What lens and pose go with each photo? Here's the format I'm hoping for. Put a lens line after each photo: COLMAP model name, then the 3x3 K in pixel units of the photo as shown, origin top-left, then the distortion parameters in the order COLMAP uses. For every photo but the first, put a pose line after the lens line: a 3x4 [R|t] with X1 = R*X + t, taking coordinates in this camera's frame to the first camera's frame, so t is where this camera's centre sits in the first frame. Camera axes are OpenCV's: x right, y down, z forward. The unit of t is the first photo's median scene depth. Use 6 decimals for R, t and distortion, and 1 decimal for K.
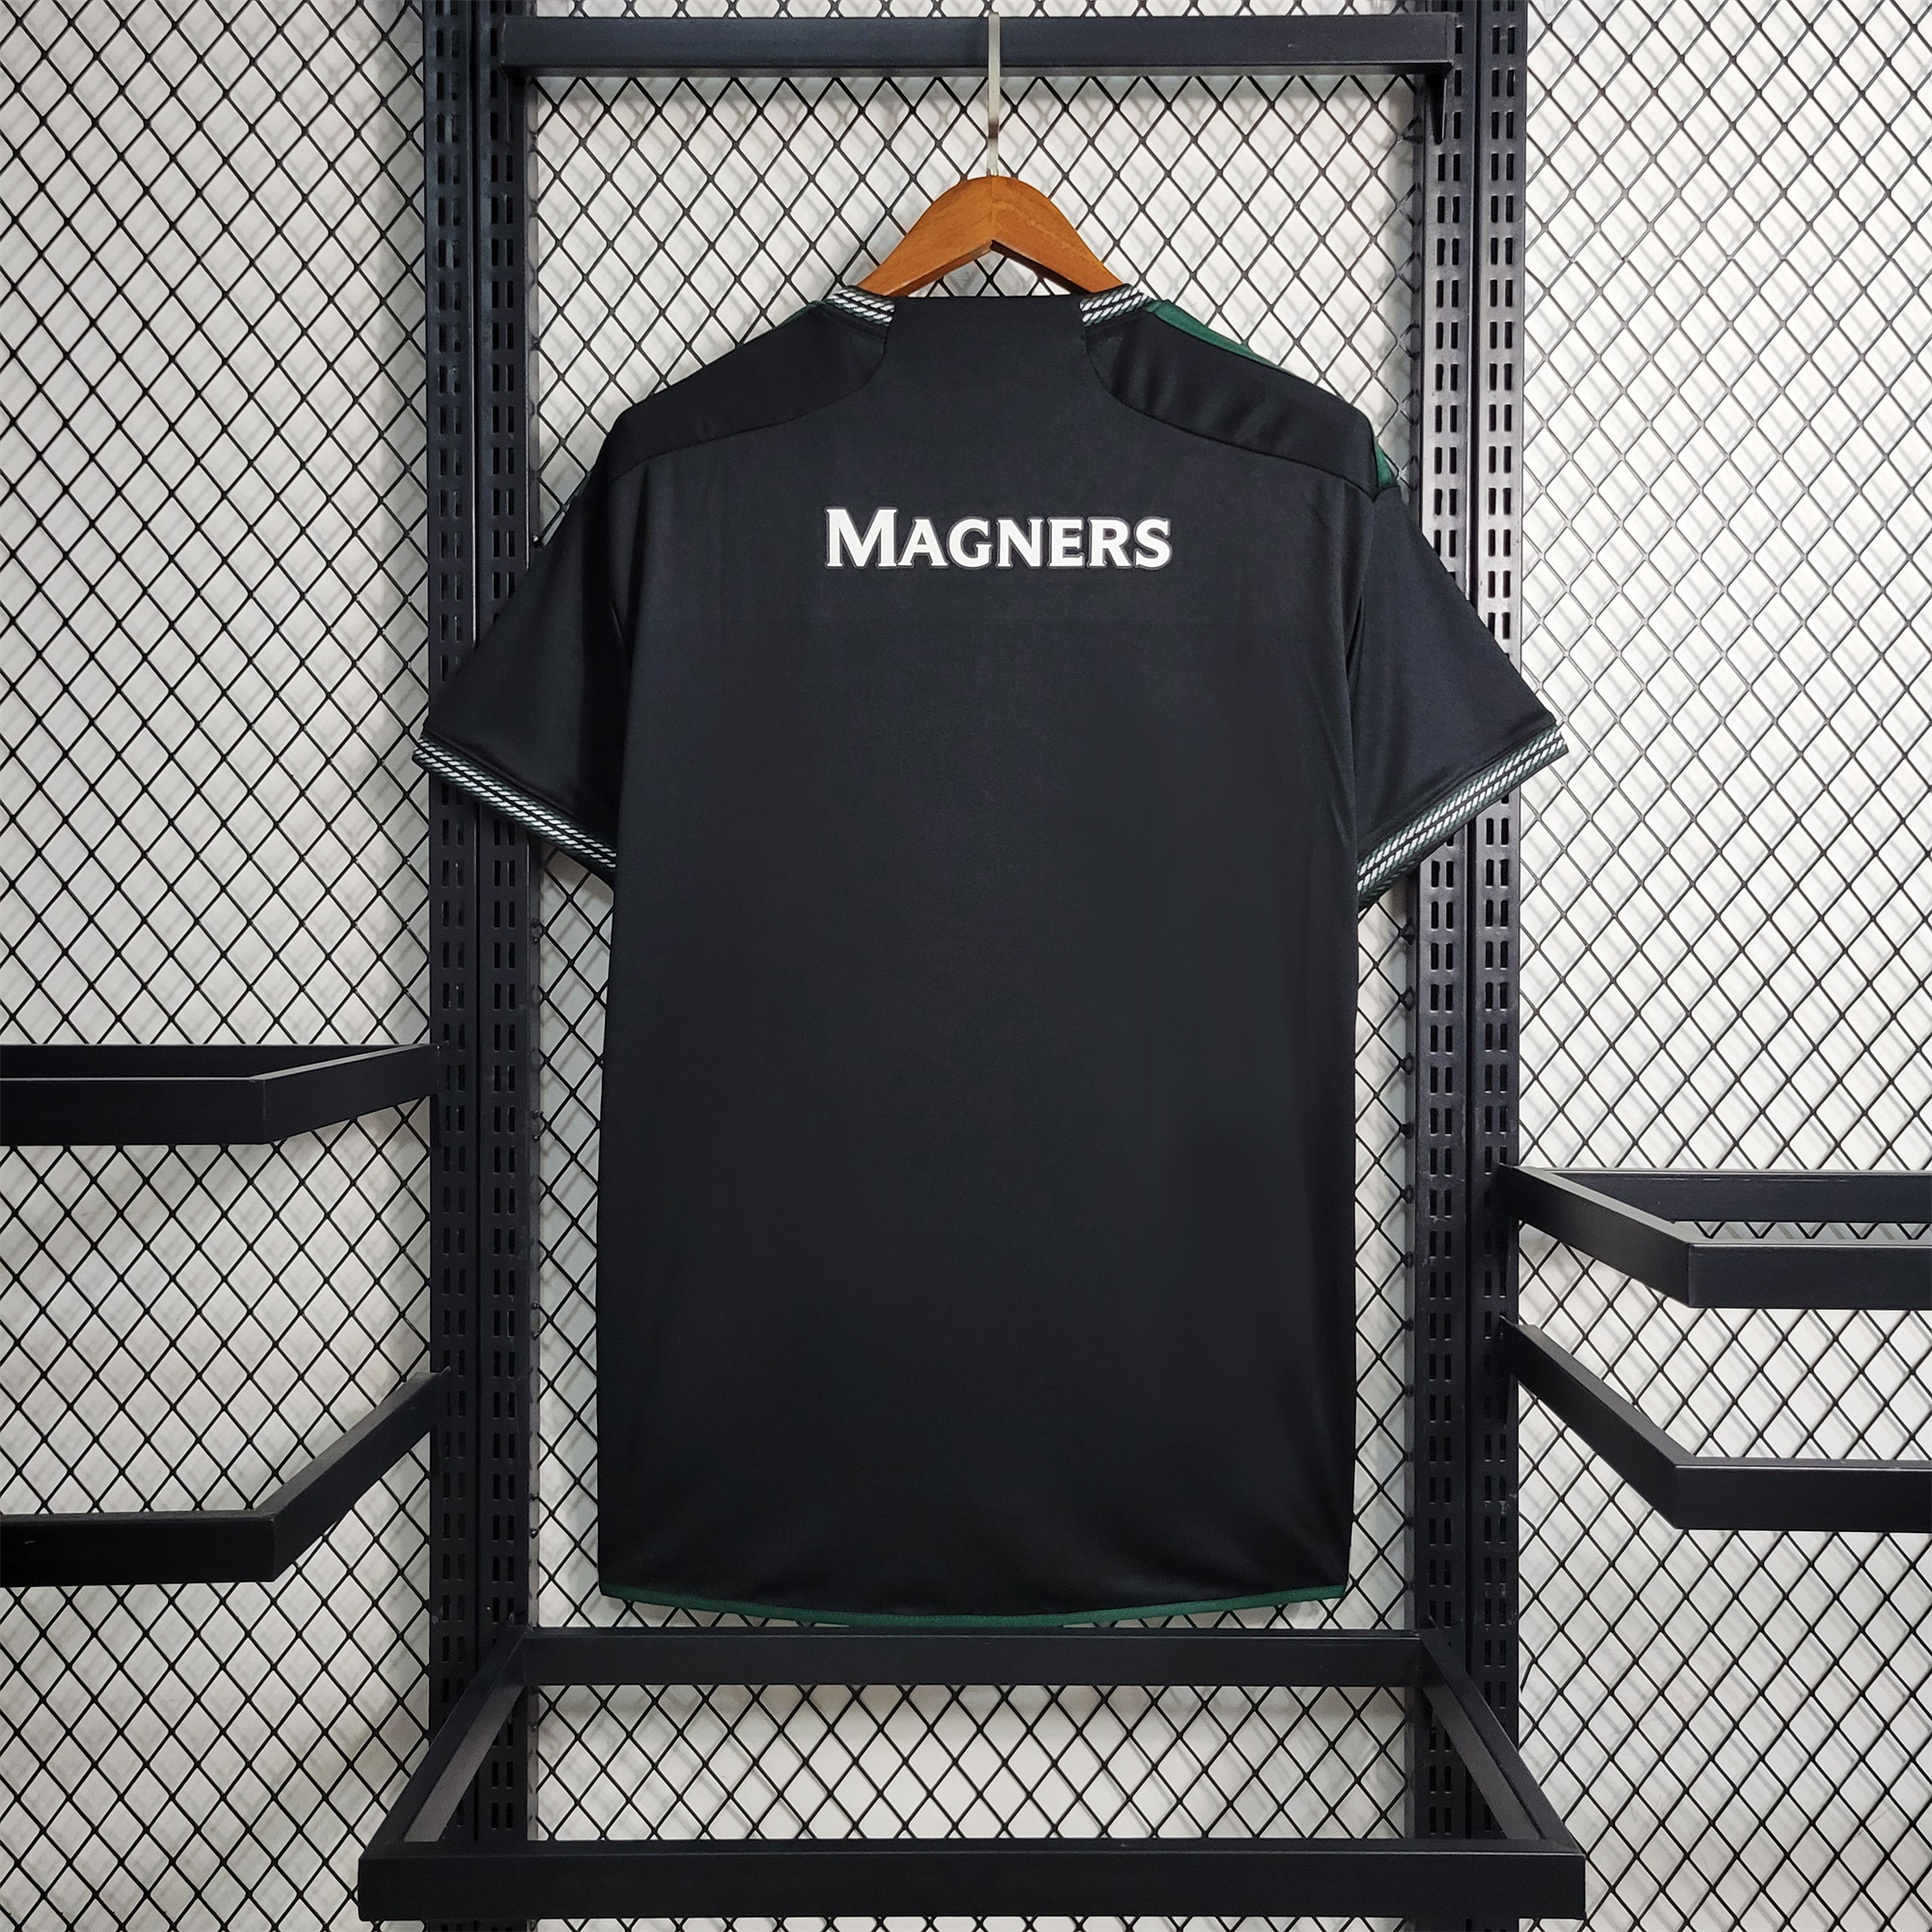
lens RADIAL K [[1770.4, 0, 967.6], [0, 1770.4, 949.8], [0, 0, 1]] dist [0.026512, -0.009889]
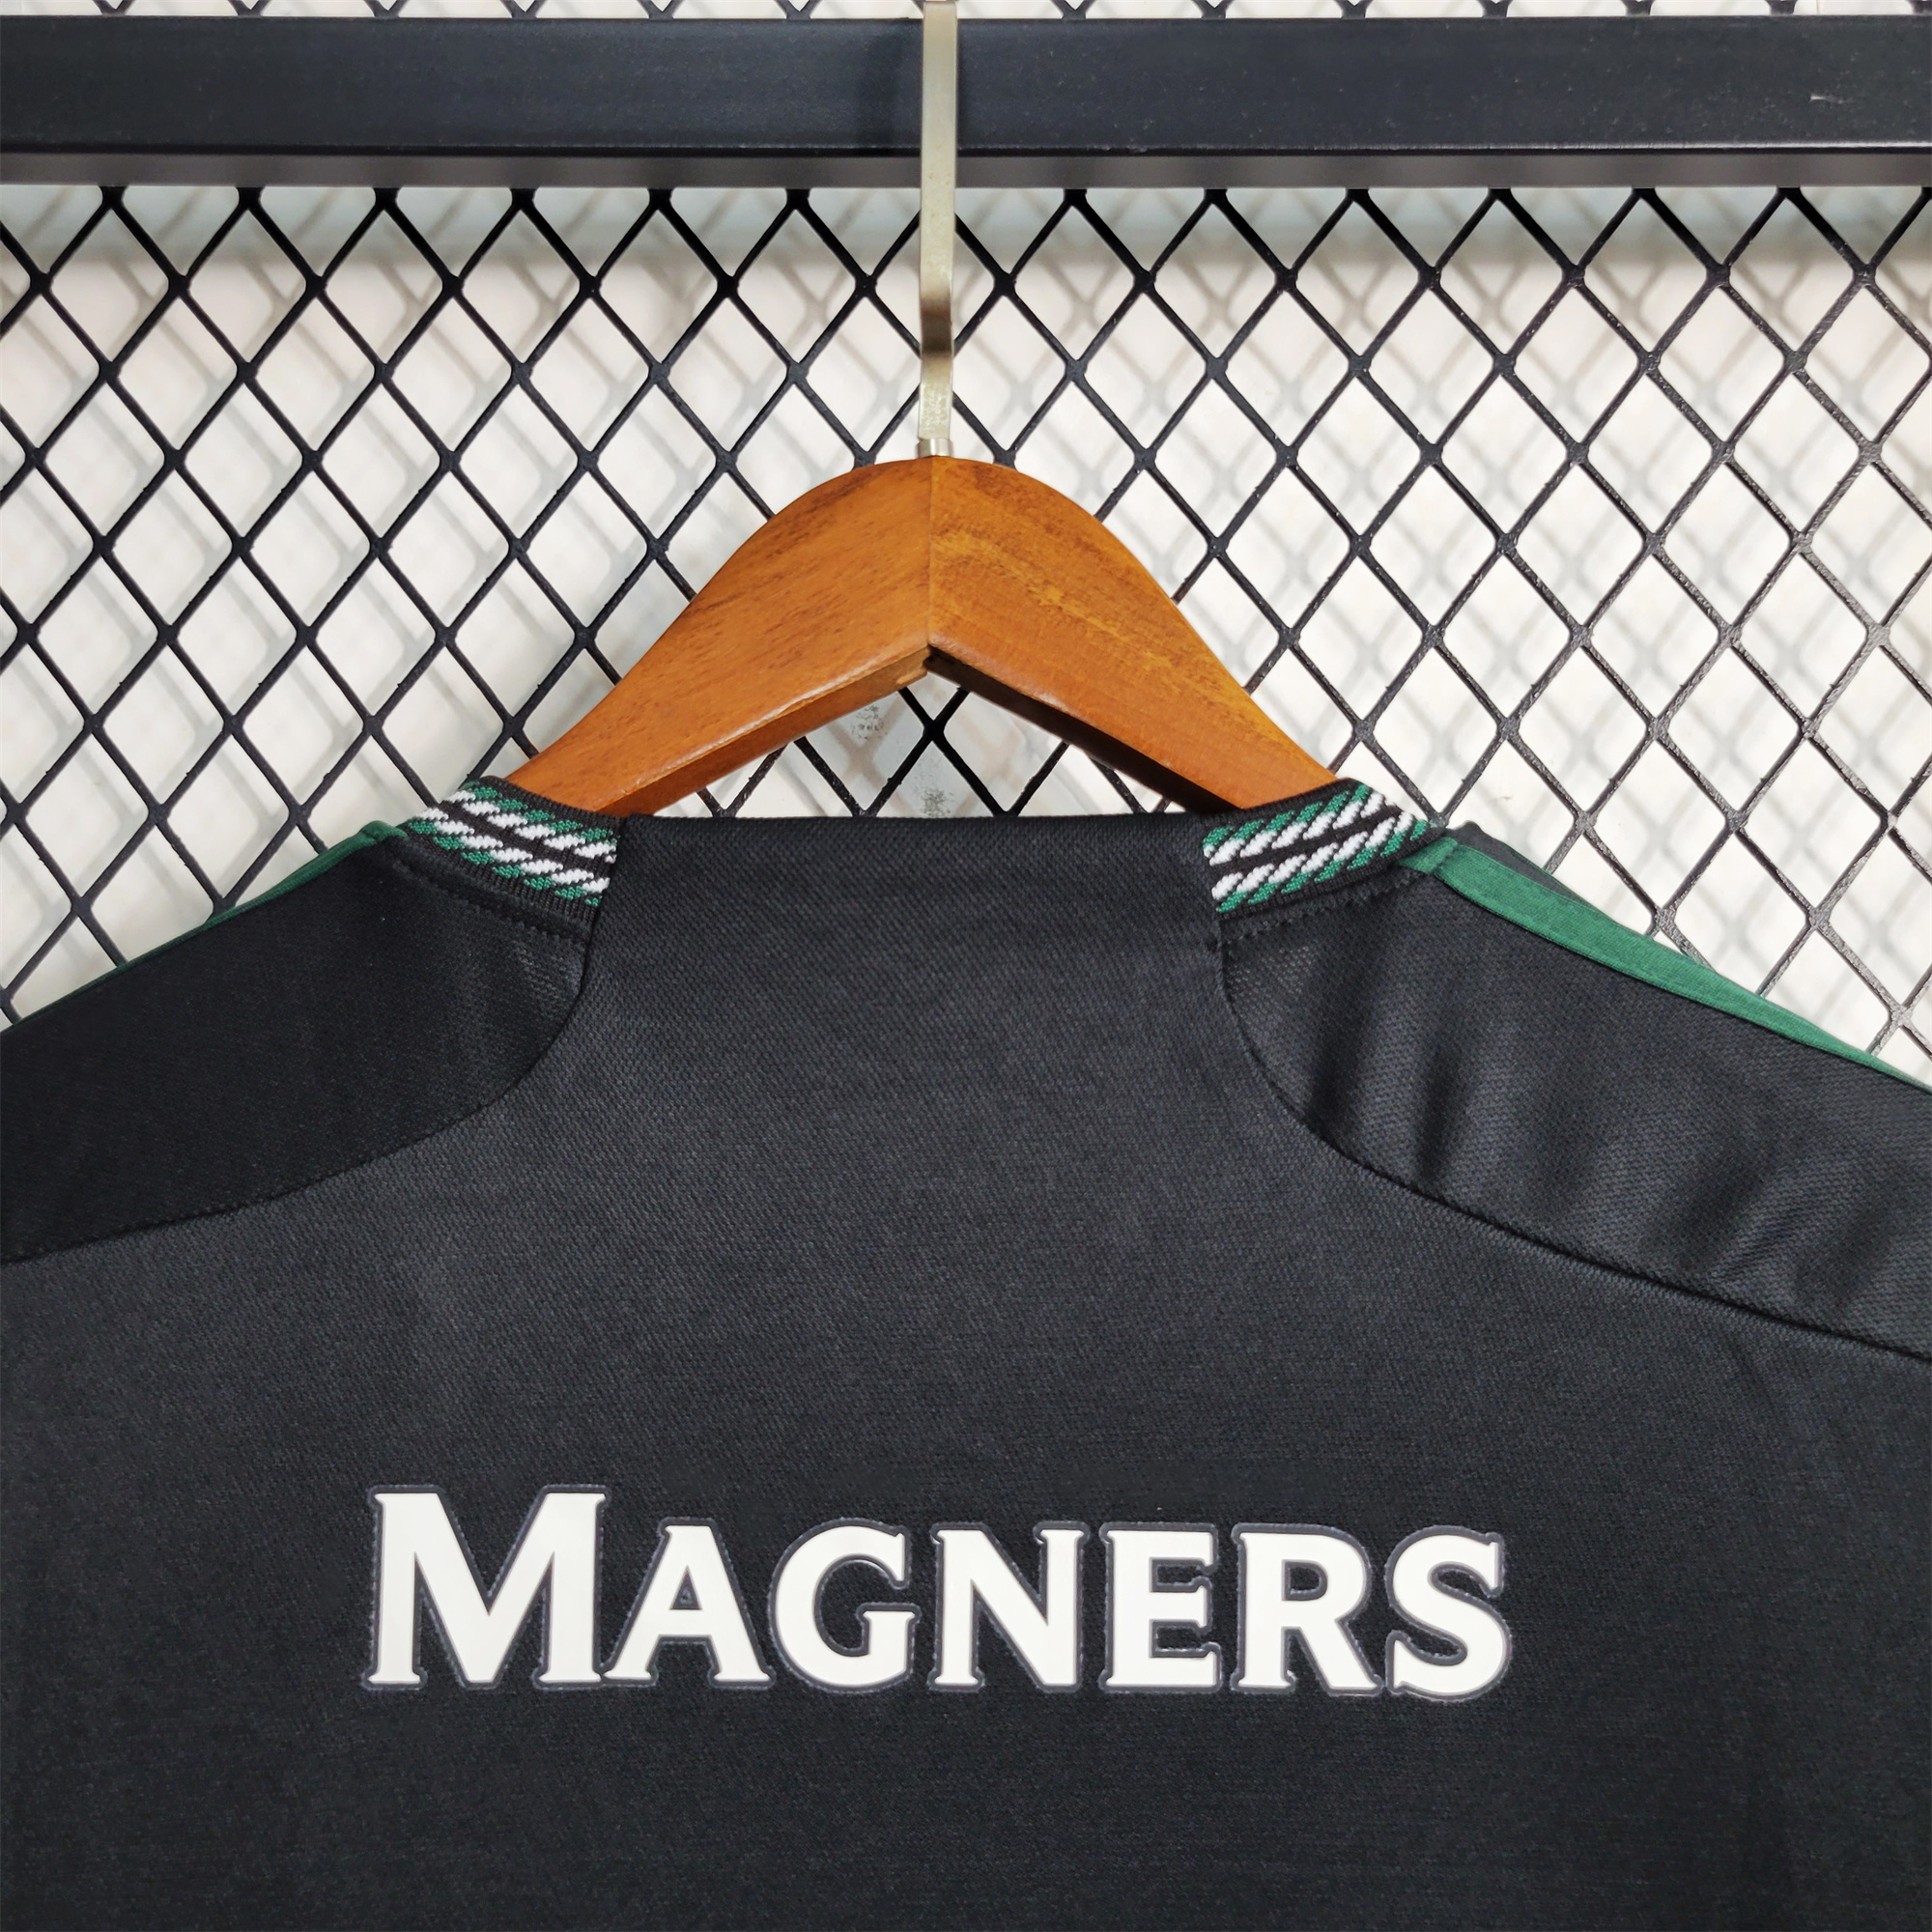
lens RADIAL K [[1770.4, 0, 977.8], [0, 1770.4, 975.6], [0, 0, 1]] dist [0.026512, -0.009889]
pose [[0.999923, 0.006465, -0.010607, 0.026783], [-0.007752, 0.991983, -0.126135, -0.298194], [0.009707, 0.126208, 0.991956, 0.685235]]
